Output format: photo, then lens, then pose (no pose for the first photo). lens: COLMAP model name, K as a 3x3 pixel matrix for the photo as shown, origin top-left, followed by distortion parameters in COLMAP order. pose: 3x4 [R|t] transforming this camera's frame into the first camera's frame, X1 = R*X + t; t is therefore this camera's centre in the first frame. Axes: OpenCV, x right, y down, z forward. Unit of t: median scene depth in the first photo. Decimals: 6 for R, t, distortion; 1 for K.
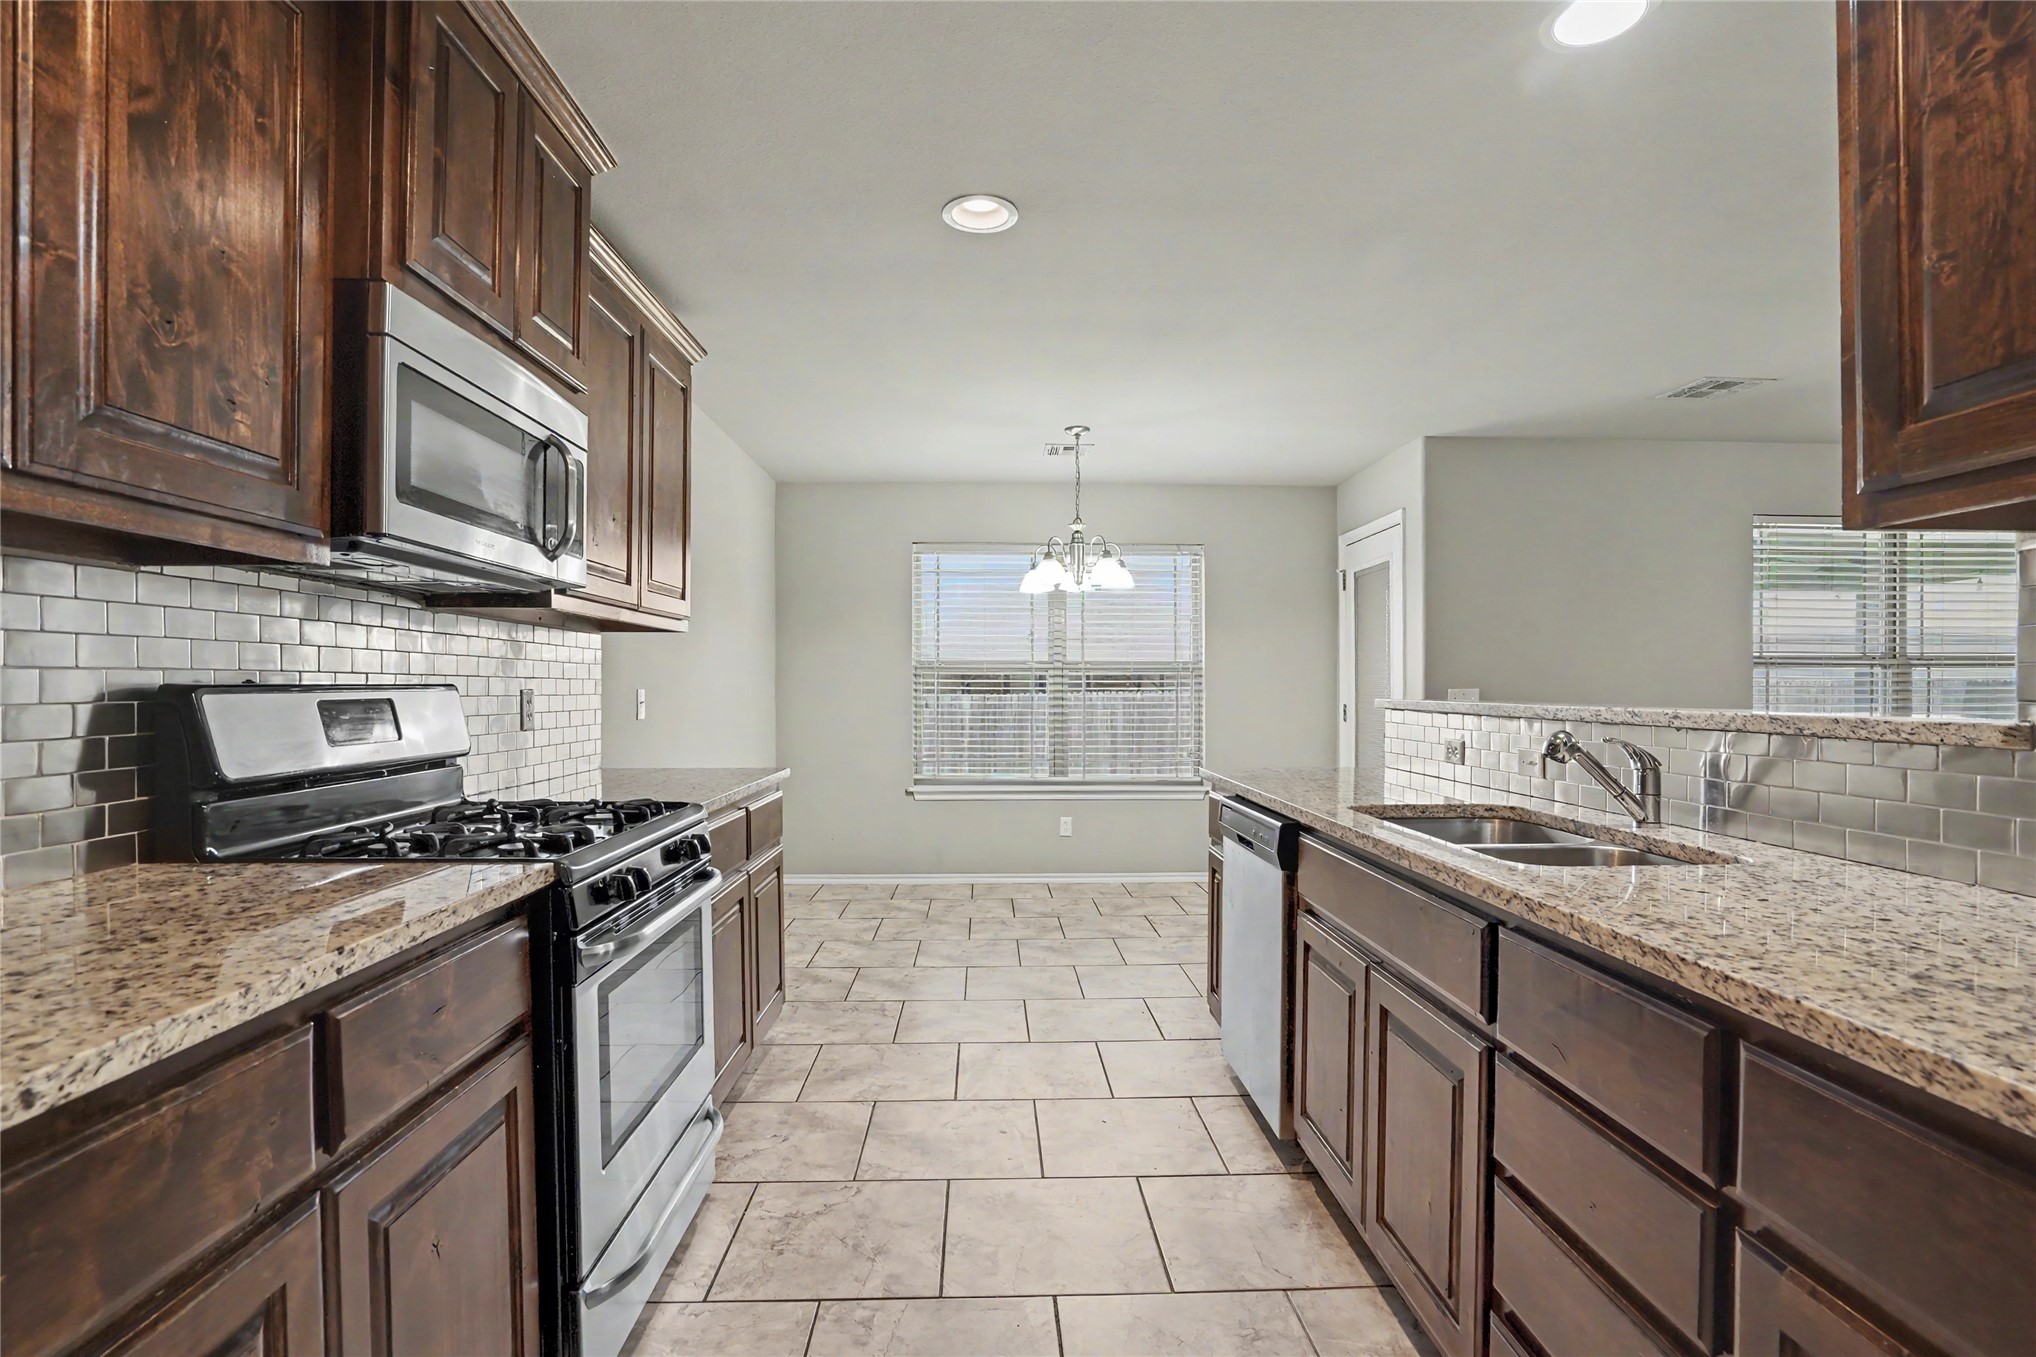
lens RADIAL K [[976.6, 0, 1015.3], [0, 976.6, 689.1], [0, 0, 1]] dist [-0.050010, 0.016324]
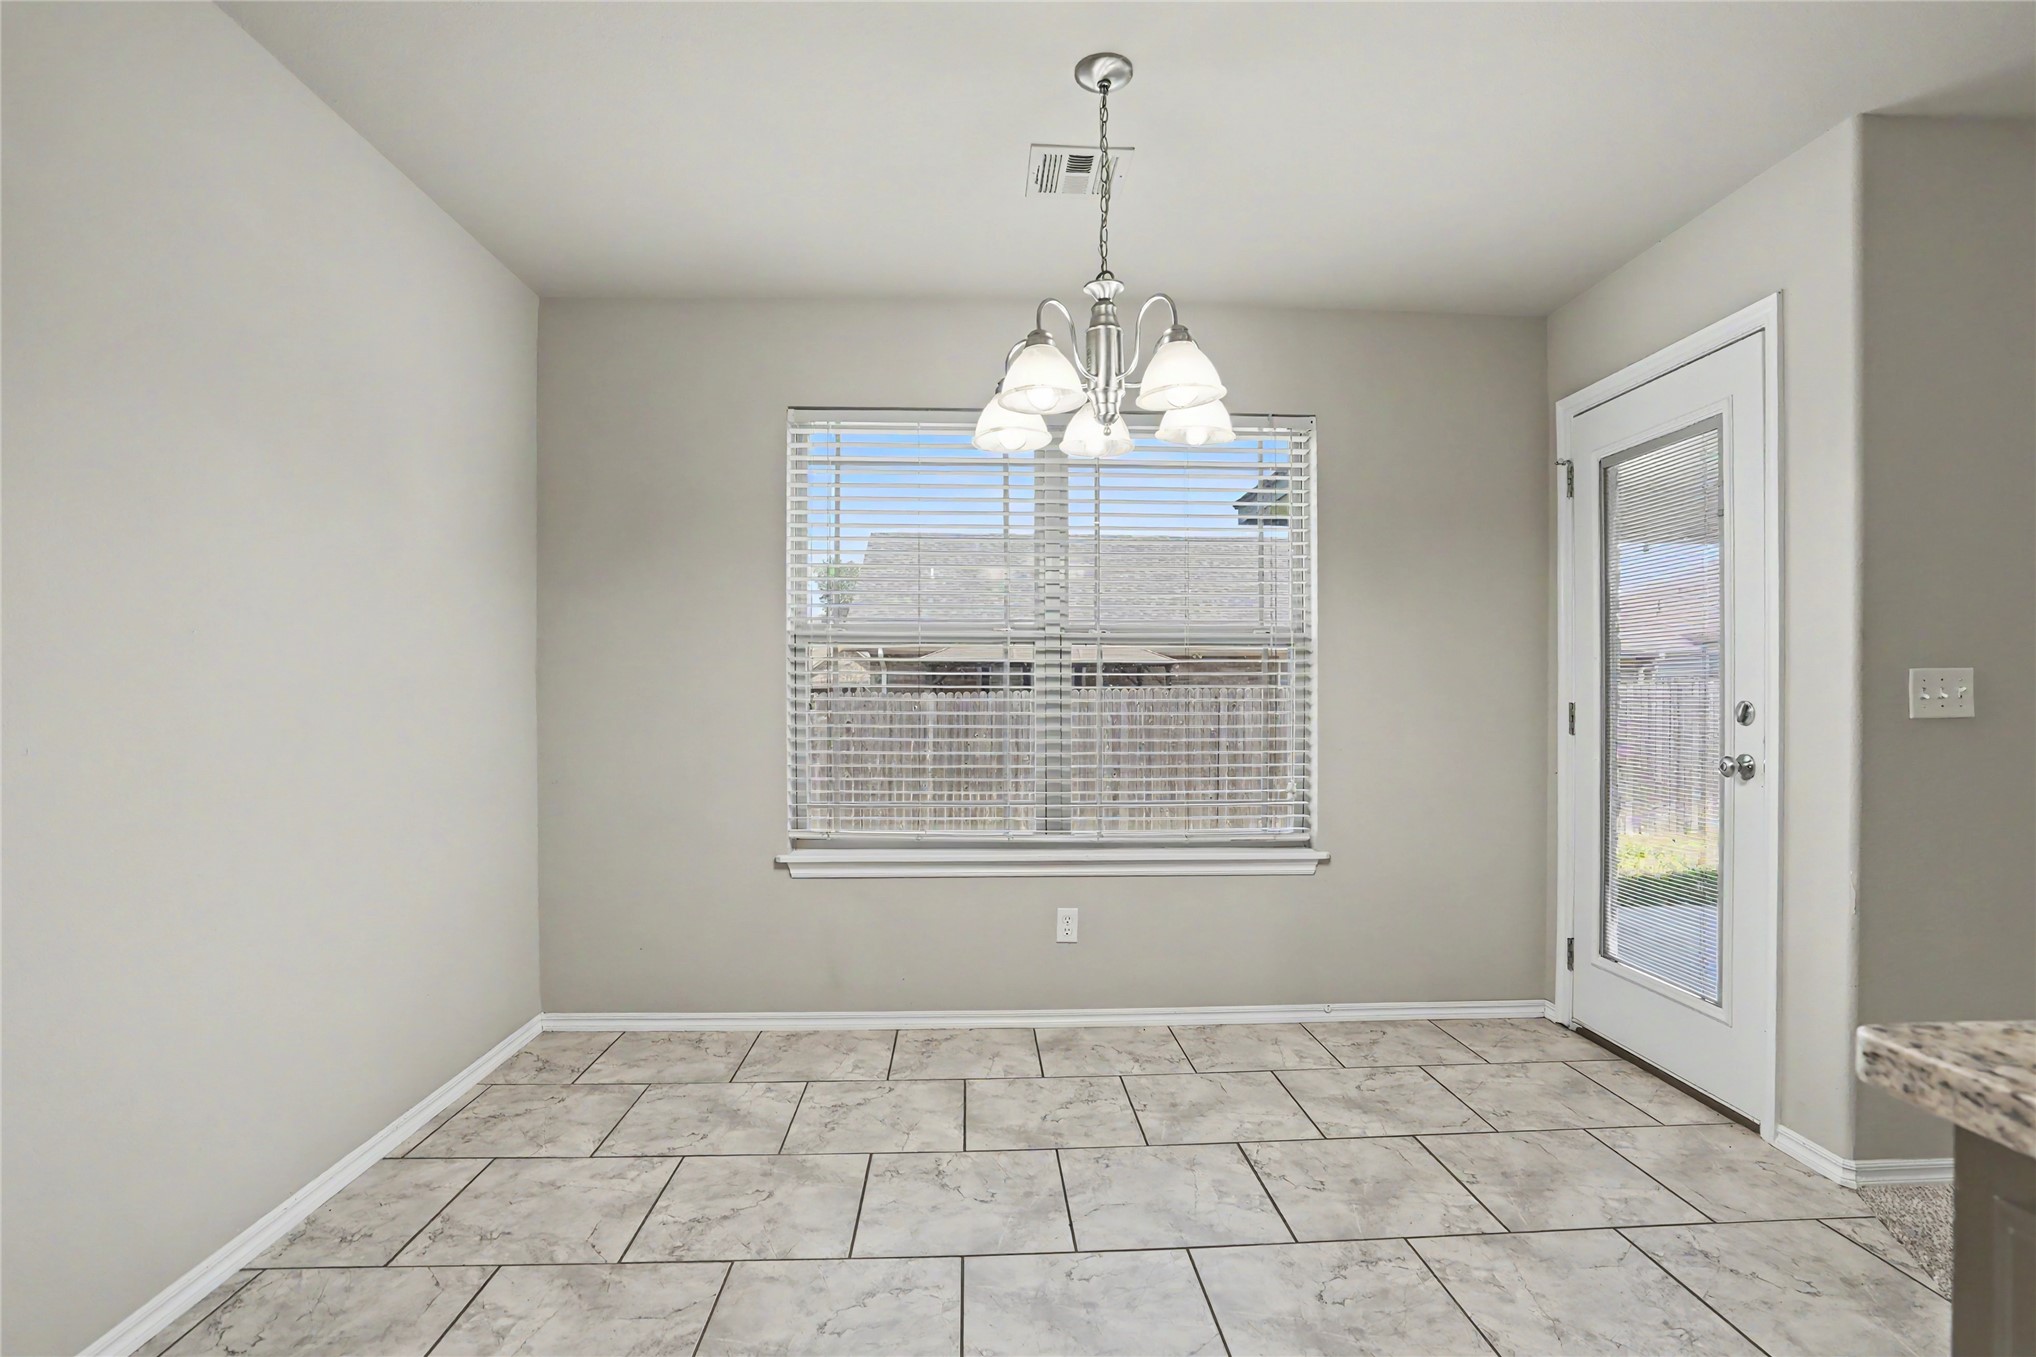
lens RADIAL K [[976.6, 0, 1019.0], [0, 976.6, 675.9], [0, 0, 1]] dist [-0.050010, 0.016324]
pose [[0.999853, 0.002397, 0.016958, 0.015679], [-0.002198, 0.999928, -0.011756, 0.007290], [-0.016985, 0.011717, 0.999787, 0.478155]]
